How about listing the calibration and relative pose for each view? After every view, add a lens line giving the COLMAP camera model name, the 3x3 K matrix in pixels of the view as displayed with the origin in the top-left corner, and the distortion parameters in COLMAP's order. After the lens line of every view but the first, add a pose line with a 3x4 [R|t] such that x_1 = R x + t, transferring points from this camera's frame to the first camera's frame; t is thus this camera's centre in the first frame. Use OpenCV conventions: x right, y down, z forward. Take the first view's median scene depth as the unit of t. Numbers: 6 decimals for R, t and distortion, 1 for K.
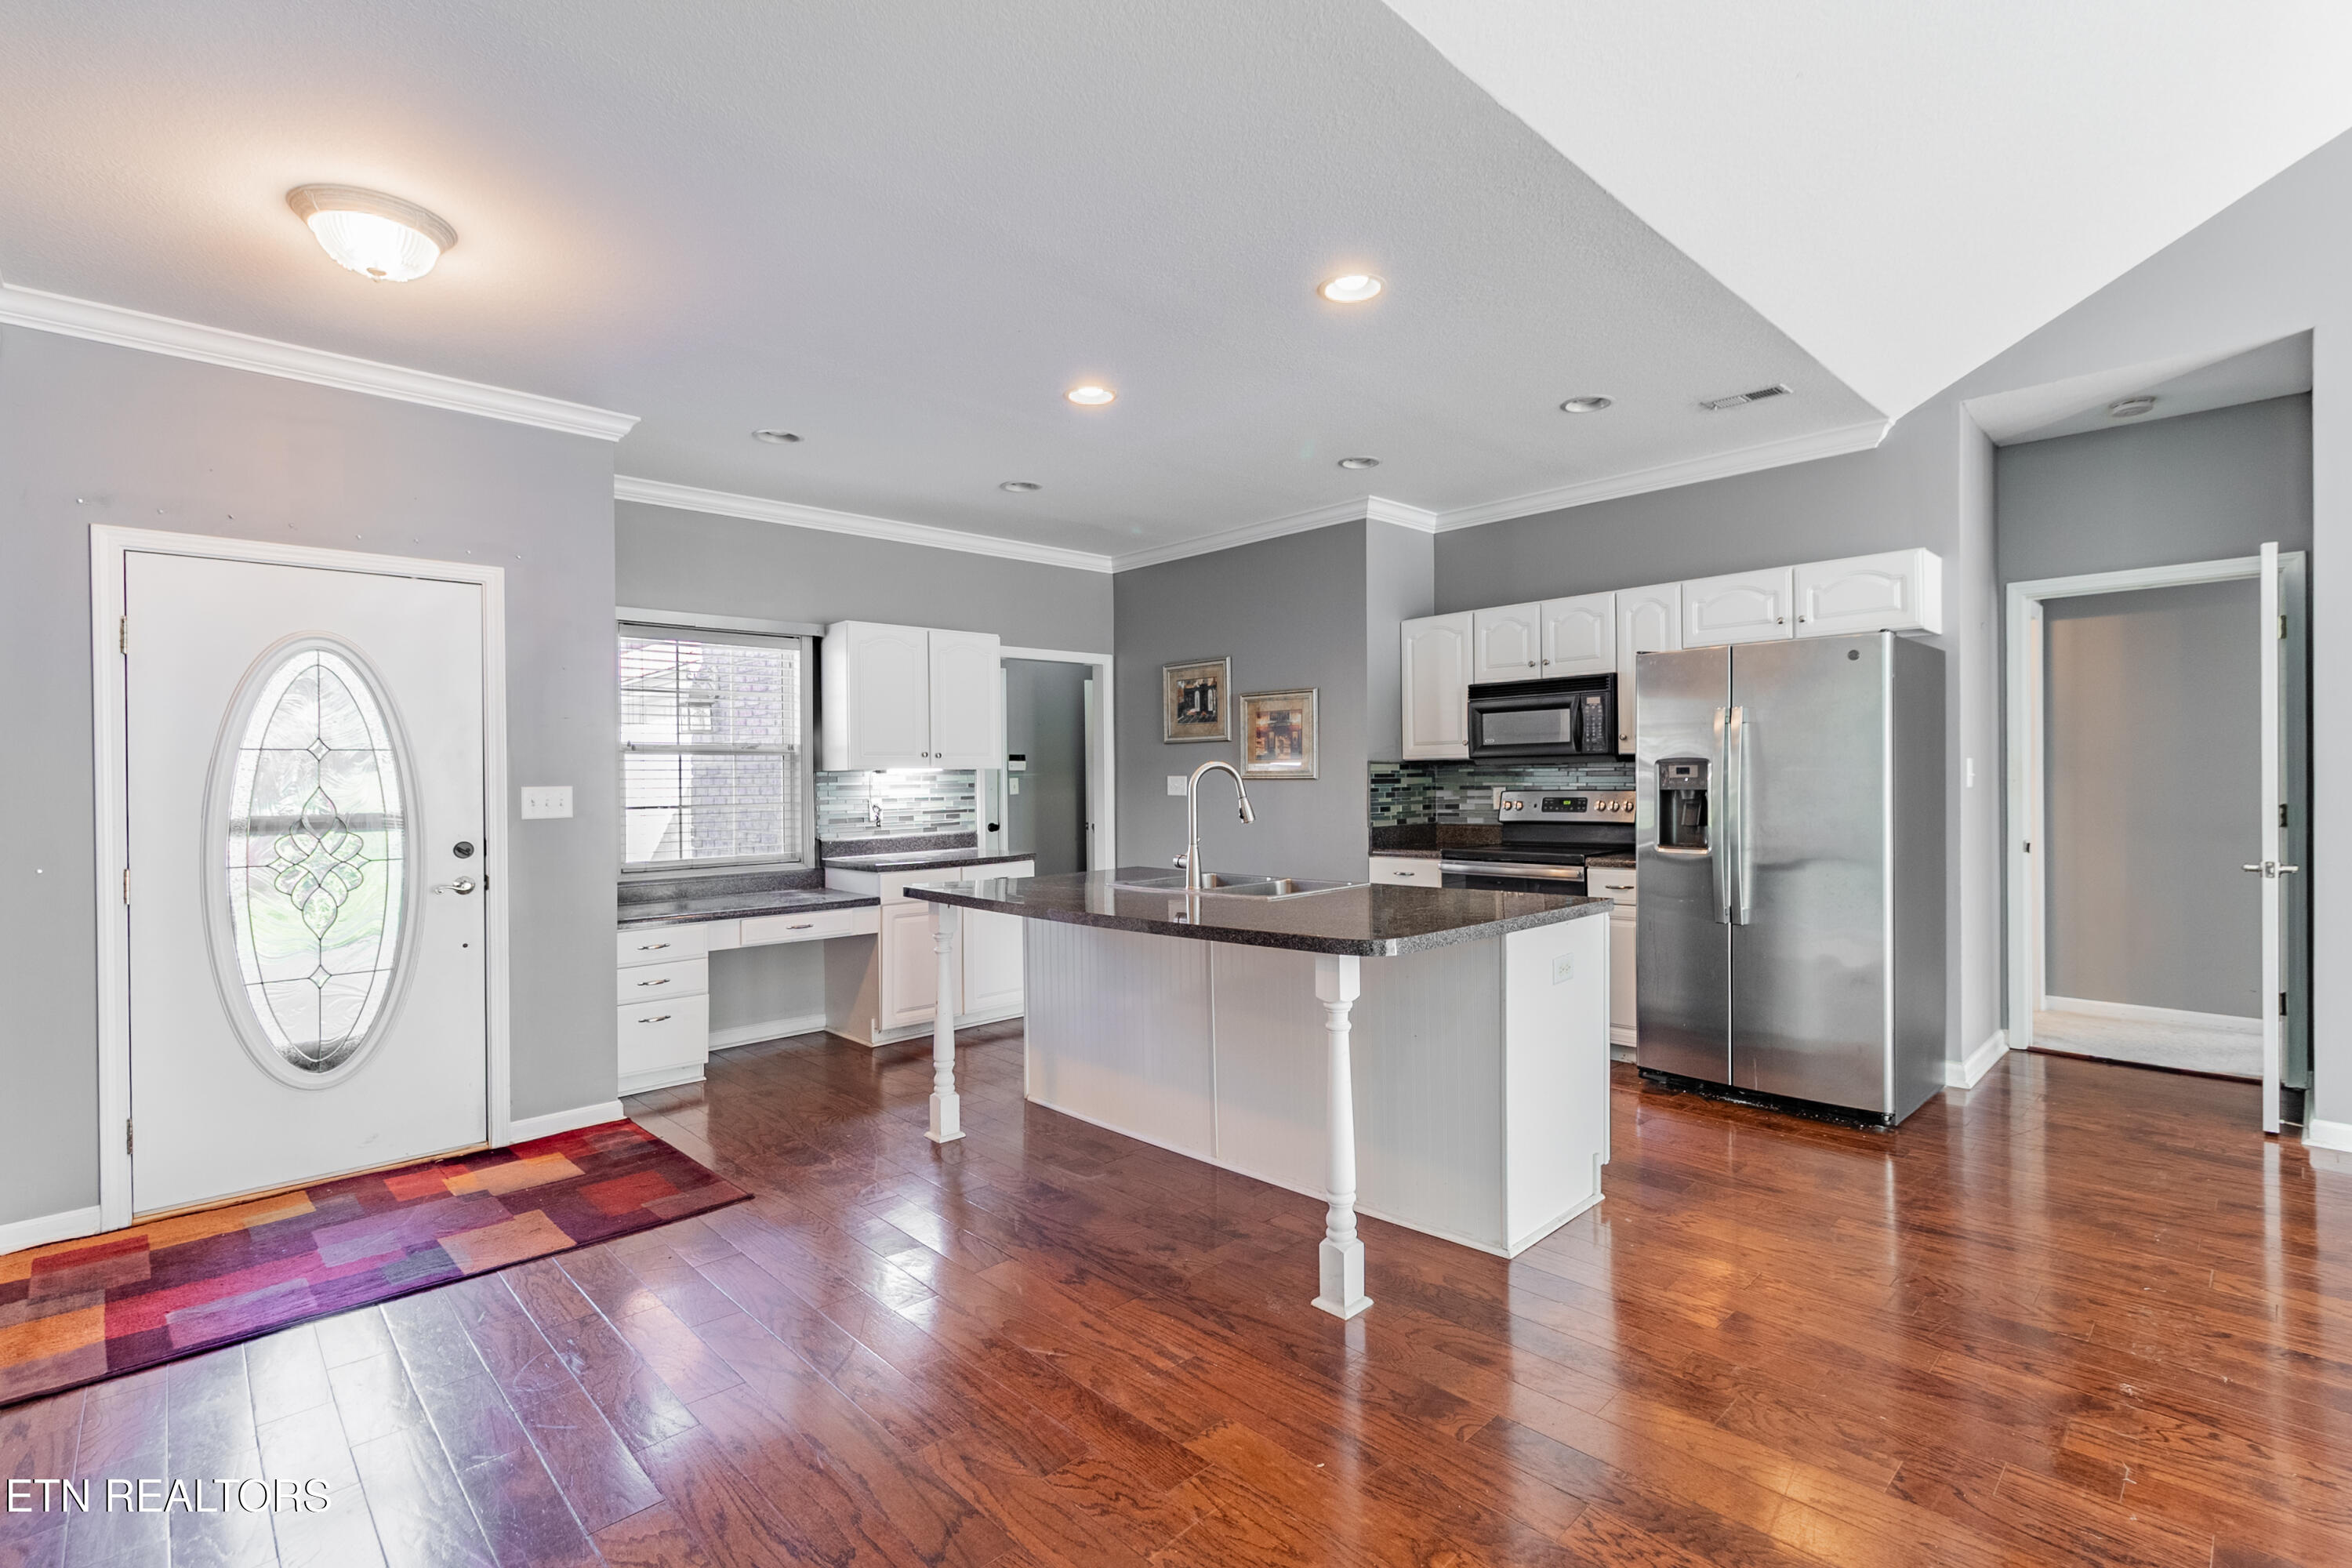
lens RADIAL K [[1093.1, 0, 1197.4], [0, 1093.1, 789.3], [0, 0, 1]] dist [0.004488, -0.000242]
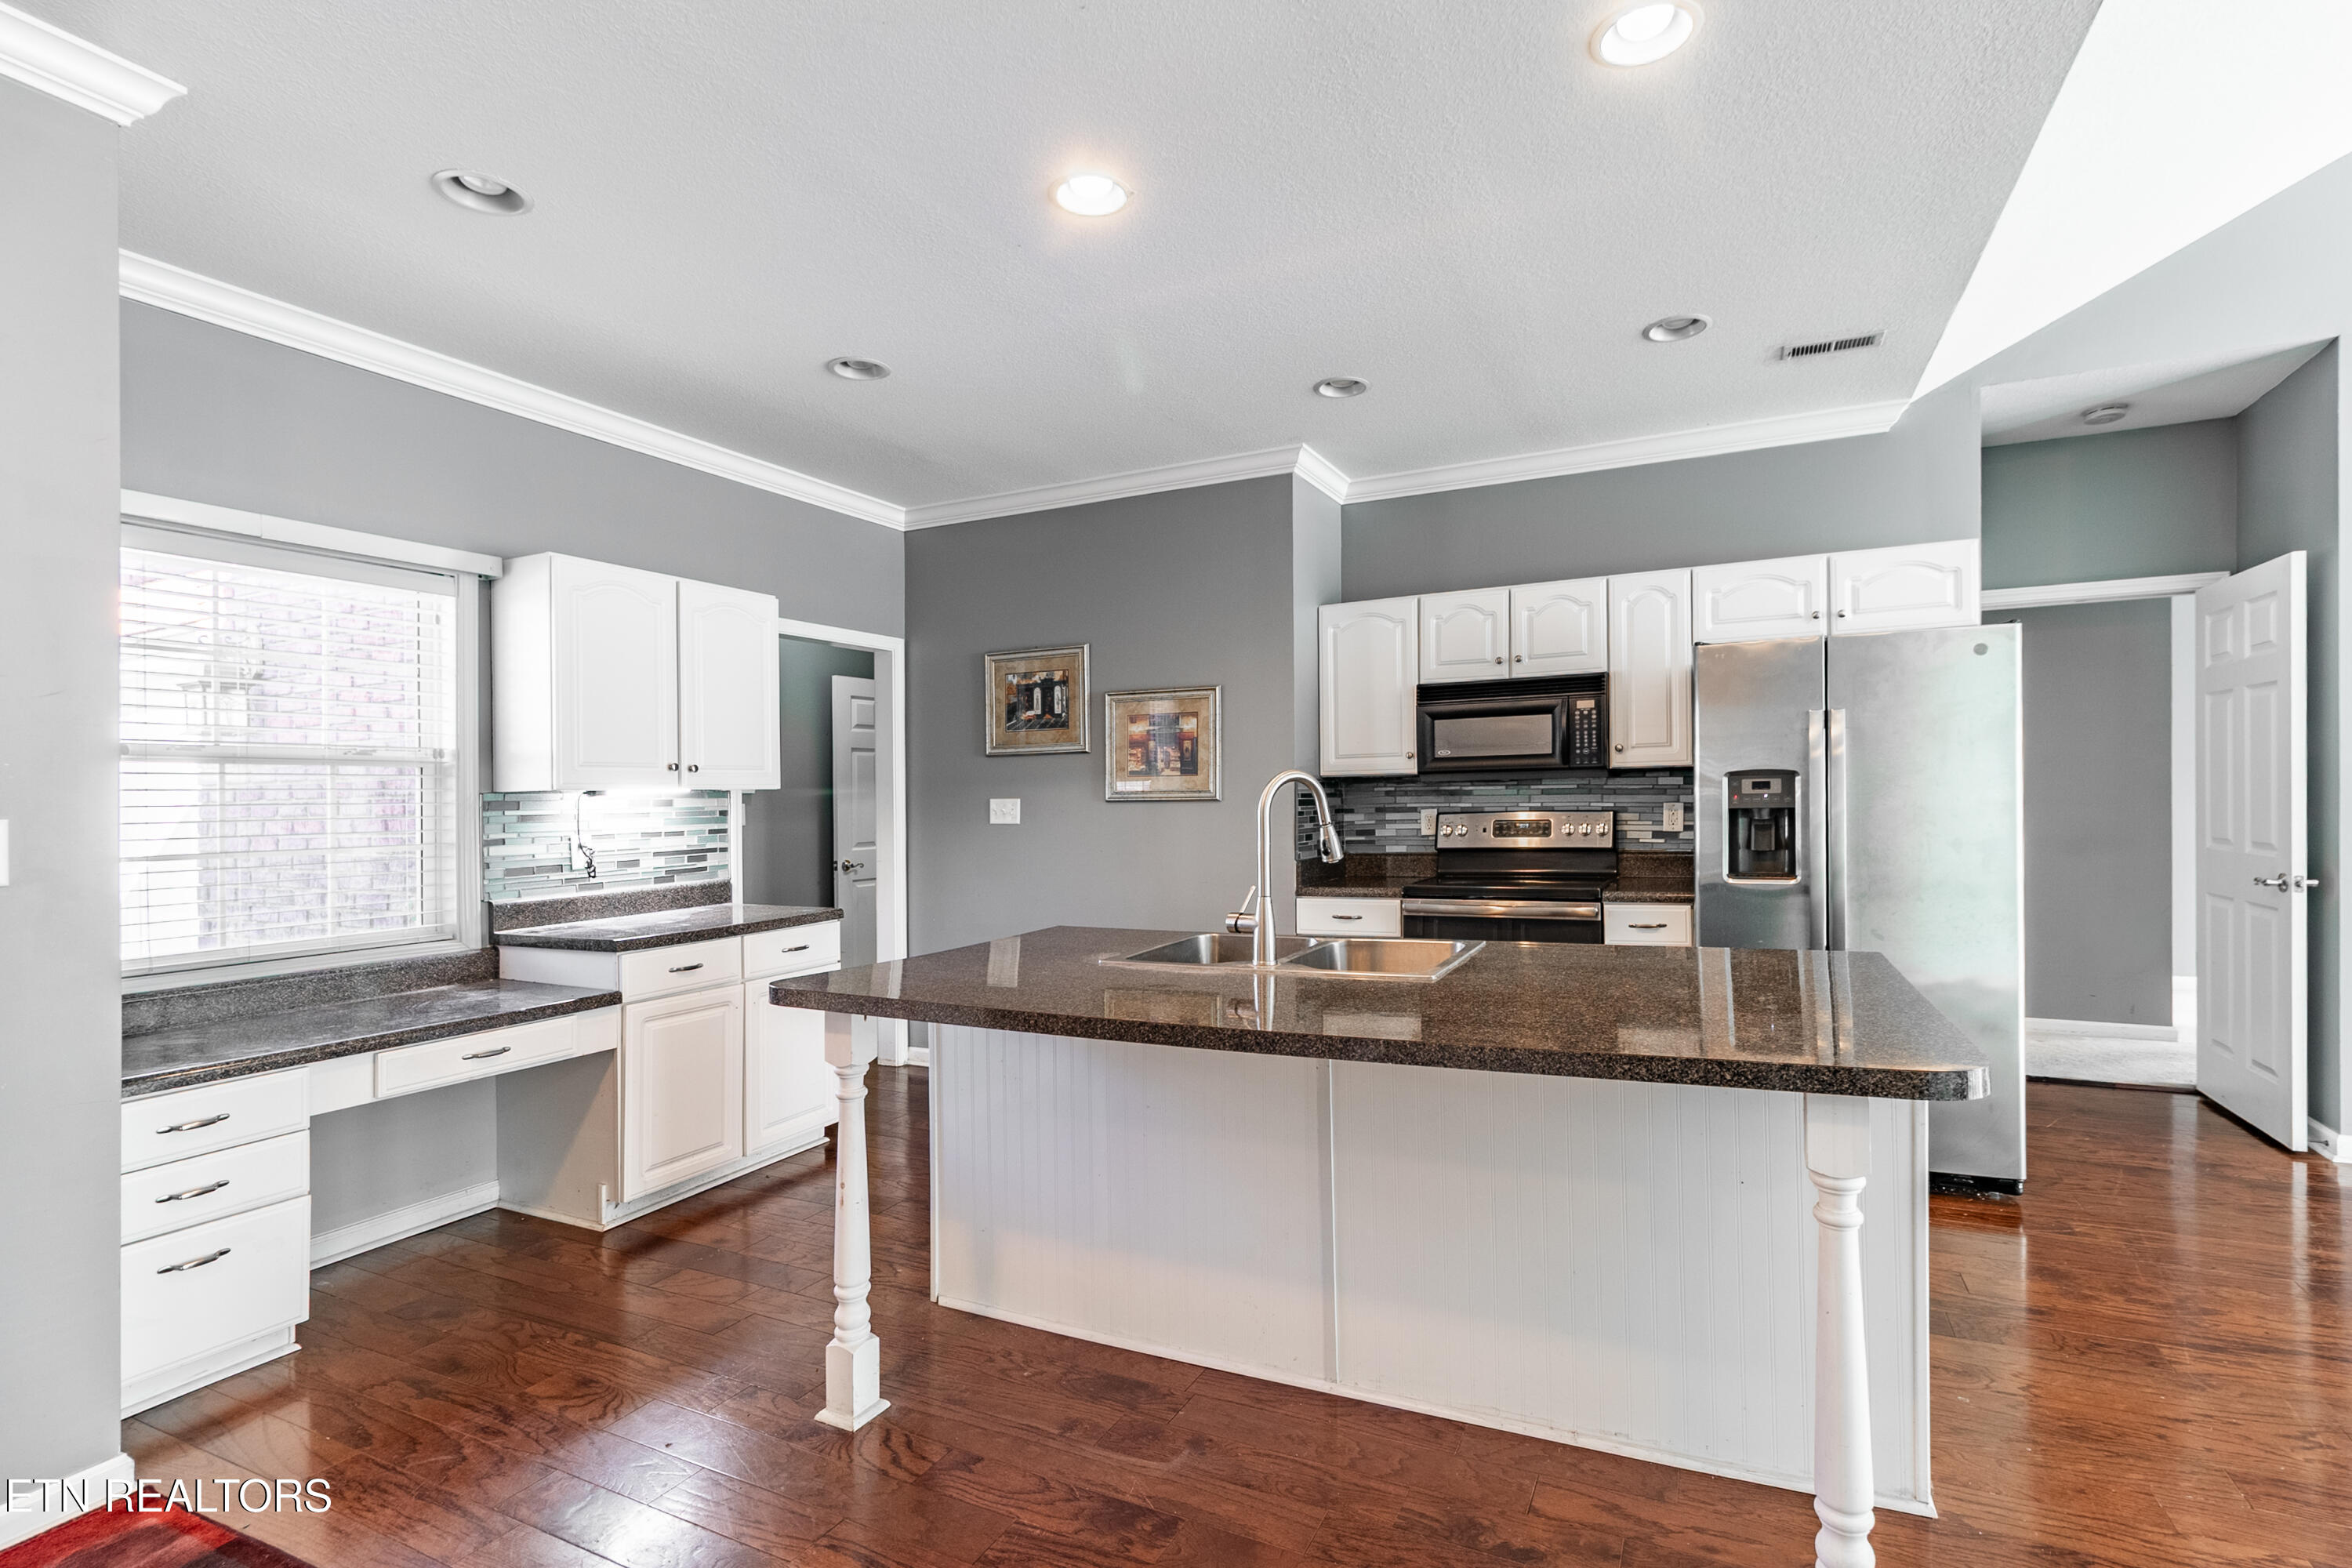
lens RADIAL K [[1093.1, 0, 1189.9], [0, 1093.1, 797.9], [0, 0, 1]] dist [0.004488, -0.000242]
pose [[0.937116, -0.005031, 0.348980, -0.202899], [0.010835, 0.999834, -0.014681, -0.000018], [-0.348849, 0.017539, 0.937015, 0.294499]]
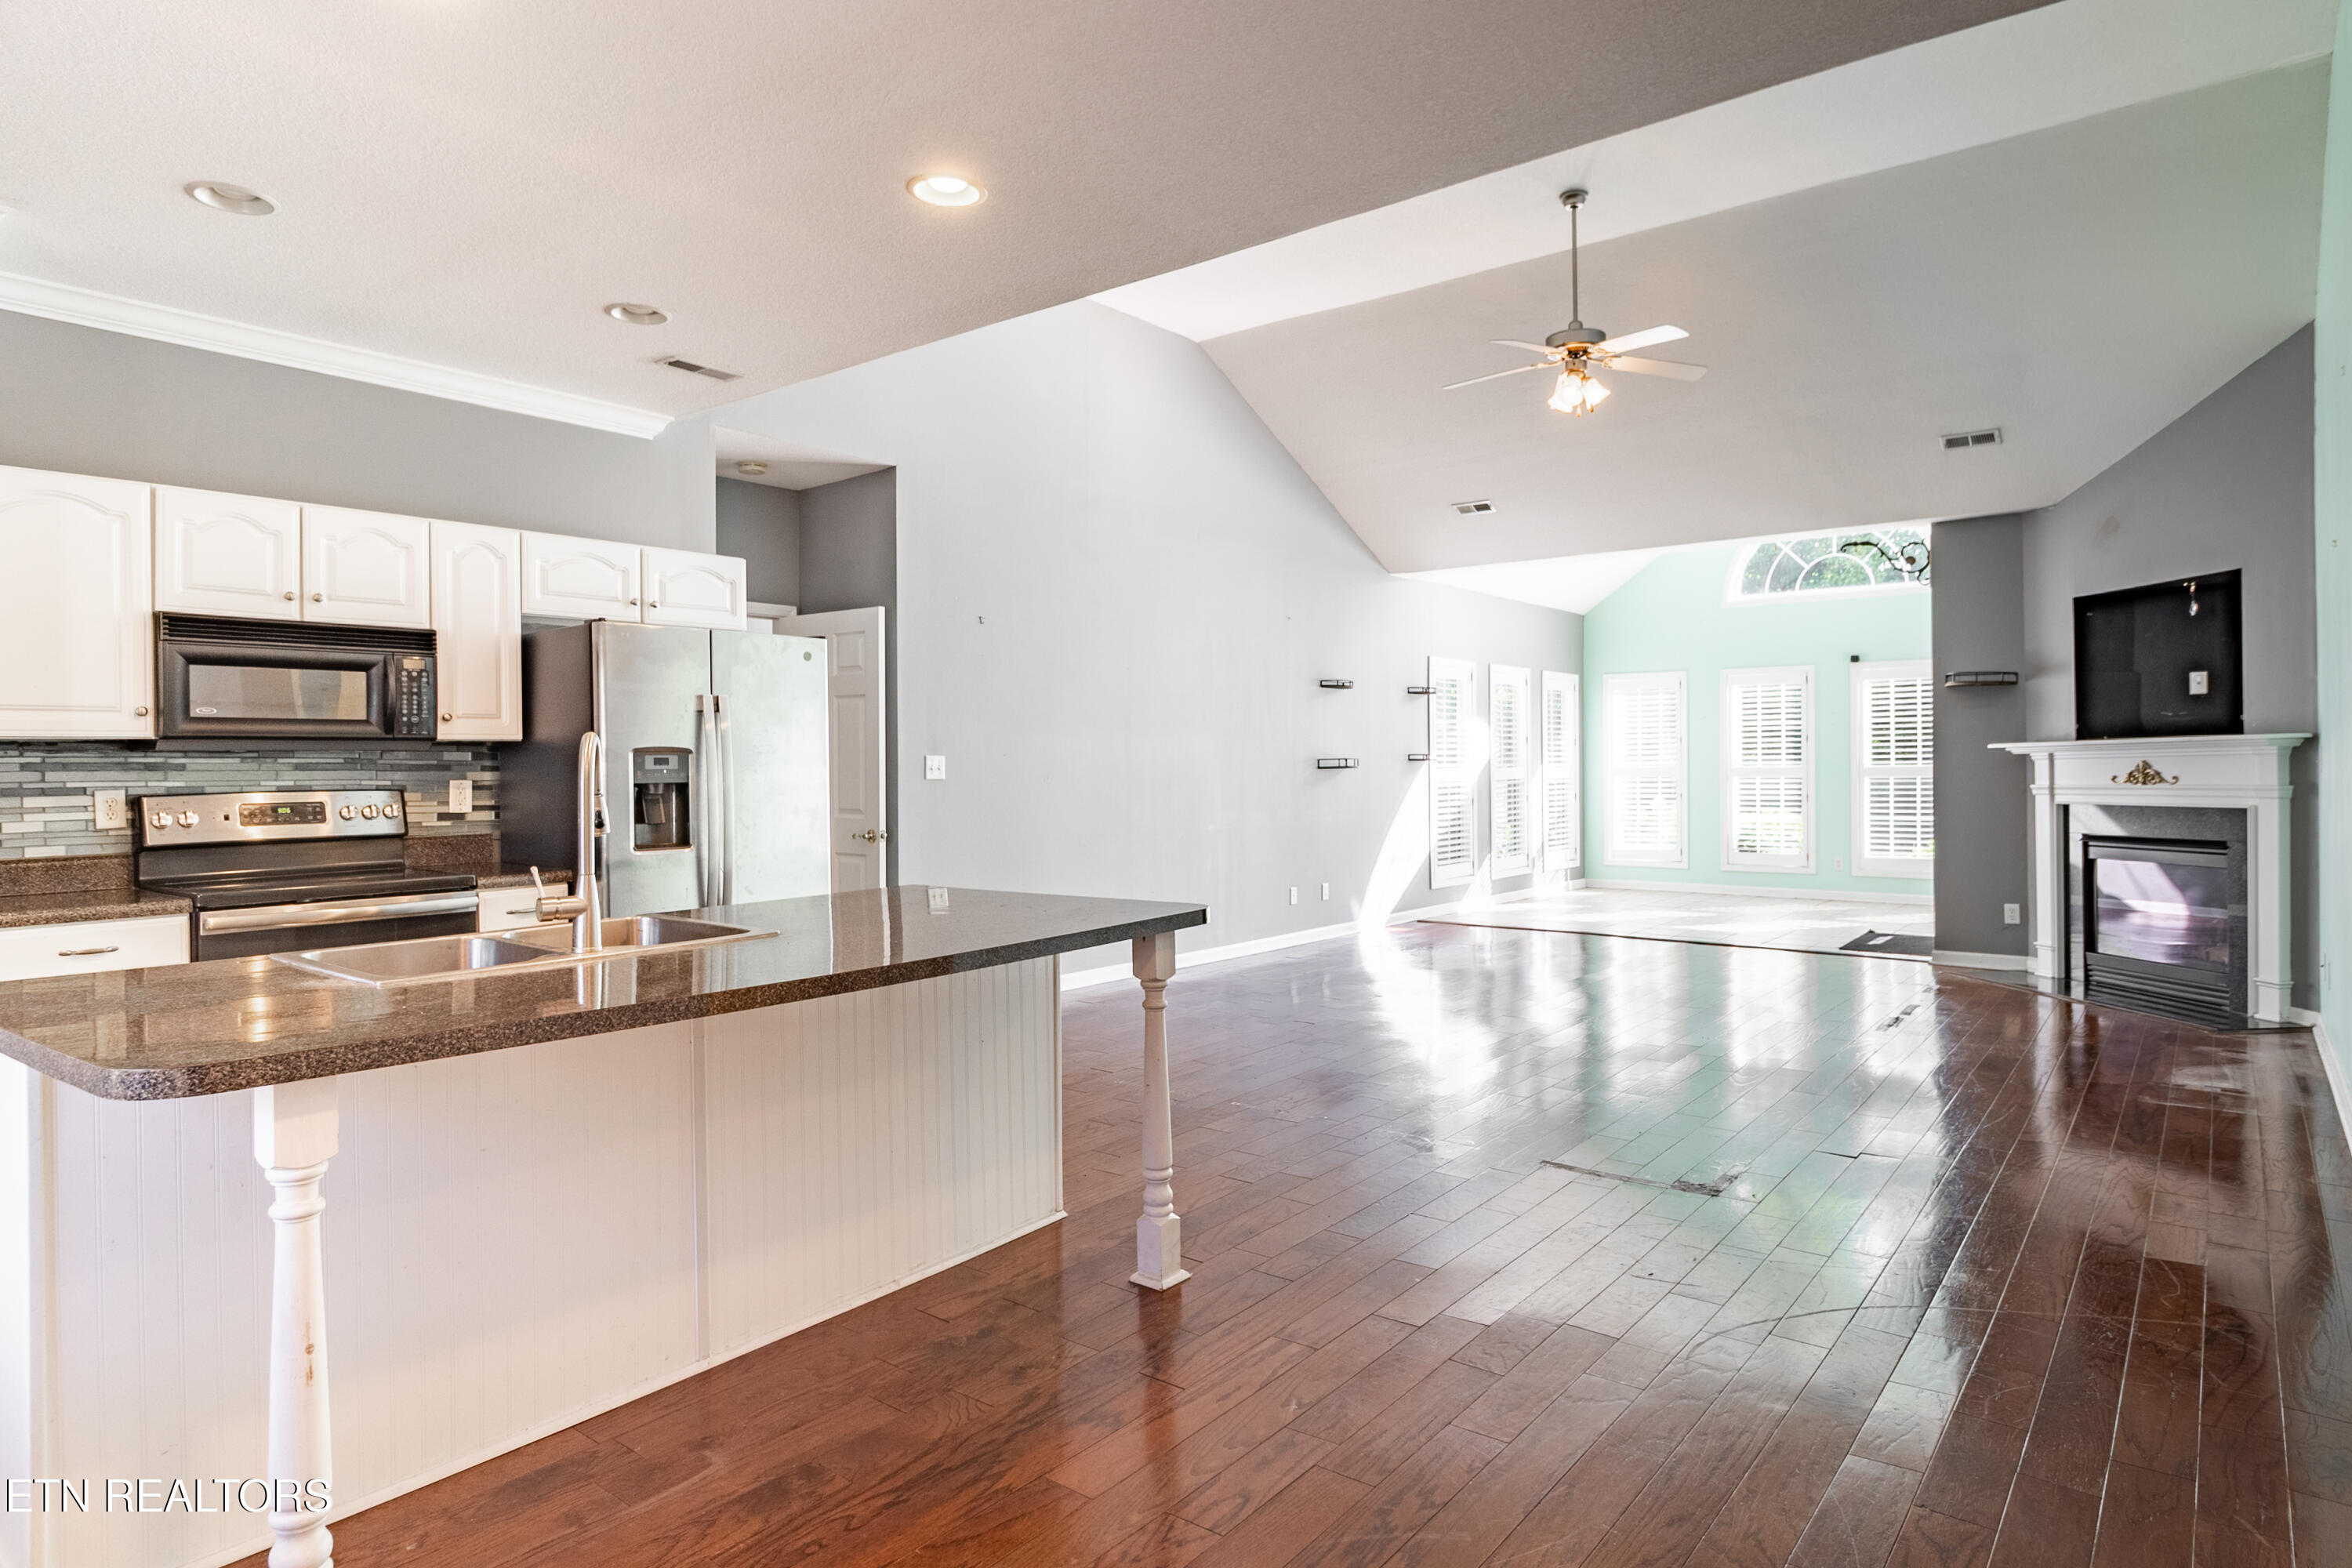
lens RADIAL K [[1410.9, 0, 1191.7], [0, 1410.9, 769.8], [0, 0, 1]] dist [0.007008, -0.001504]
pose [[-0.153101, 0.008247, 0.988176, -0.593685], [0.021678, 0.999753, -0.004985, 0.003765], [-0.987973, 0.020659, -0.153242, 0.592950]]
